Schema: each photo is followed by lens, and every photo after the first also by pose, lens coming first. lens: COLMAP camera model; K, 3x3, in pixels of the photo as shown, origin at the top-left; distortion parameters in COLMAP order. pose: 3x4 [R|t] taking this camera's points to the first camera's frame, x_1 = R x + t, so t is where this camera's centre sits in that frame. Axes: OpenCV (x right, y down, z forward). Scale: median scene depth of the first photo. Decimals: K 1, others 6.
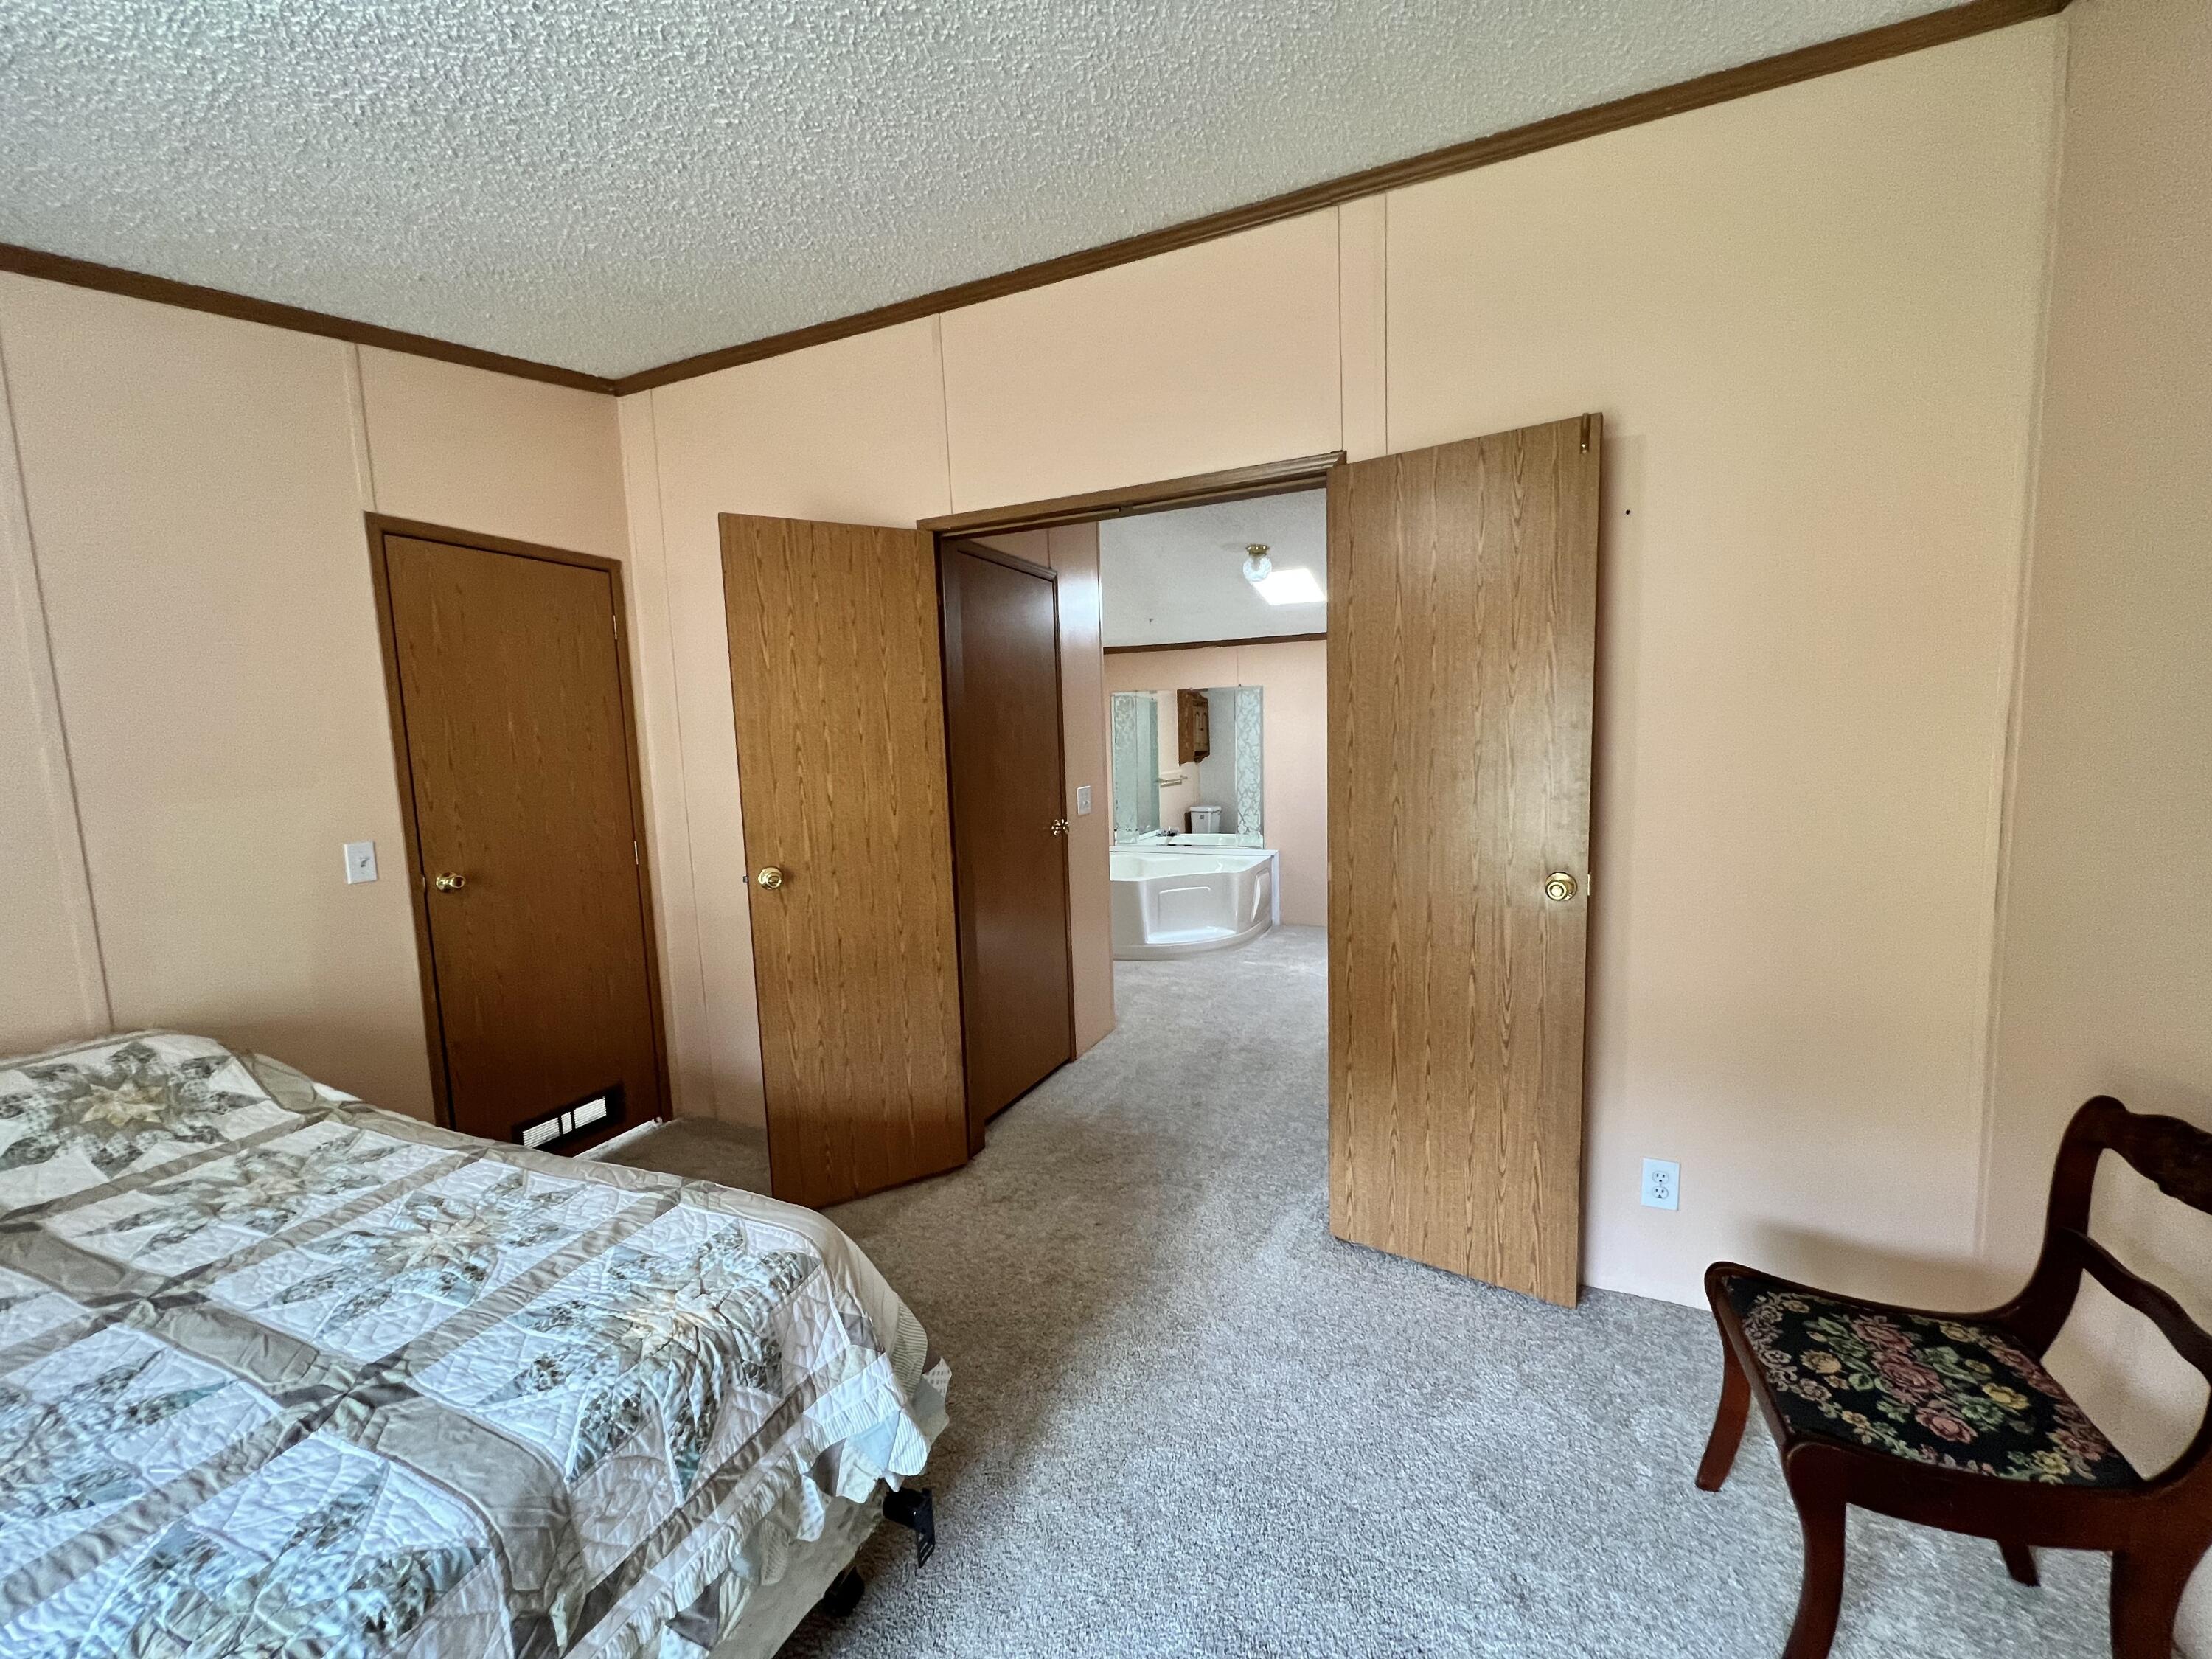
lens RADIAL K [[884.1, 0, 1114.2], [0, 884.1, 833.1], [0, 0, 1]] dist [-0.001507, 0.000693]
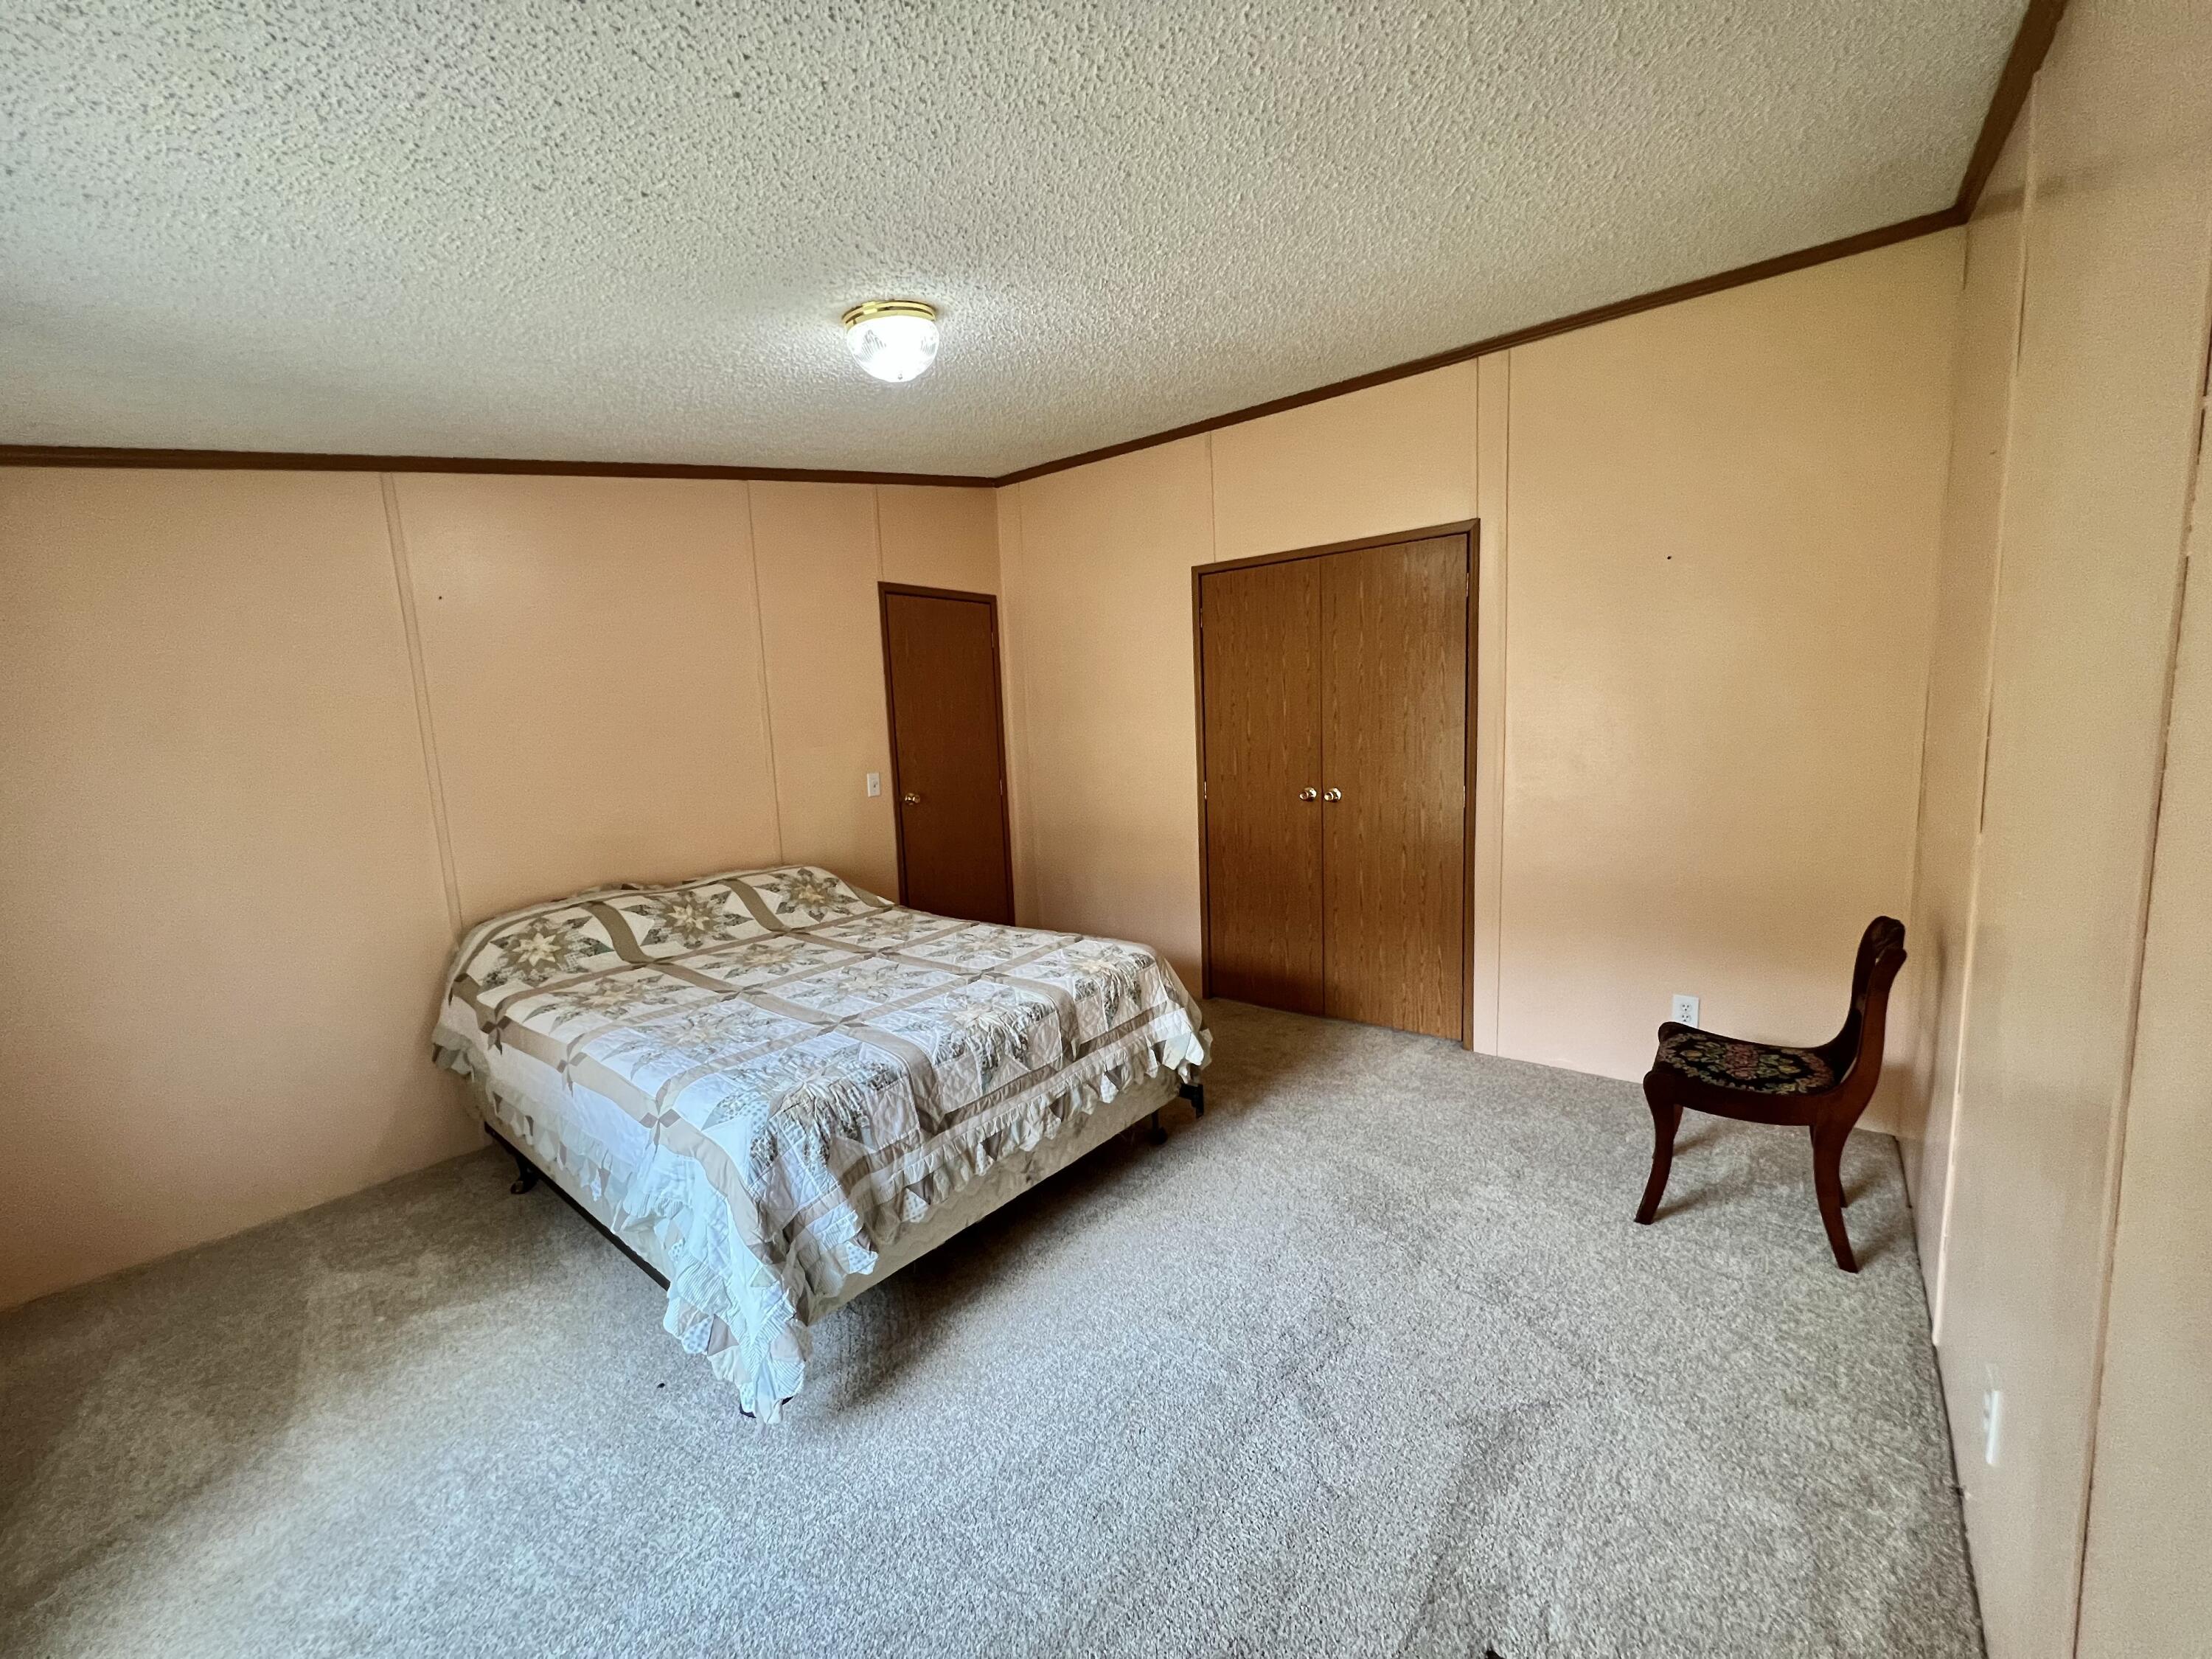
lens RADIAL K [[884.1, 0, 1107.5], [0, 884.1, 832.4], [0, 0, 1]] dist [-0.001507, 0.000693]
pose [[0.963894, 0.030232, -0.264566, 0.115223], [-0.021364, 0.999111, 0.036333, 0.110075], [0.265429, -0.029369, 0.963683, -1.132761]]
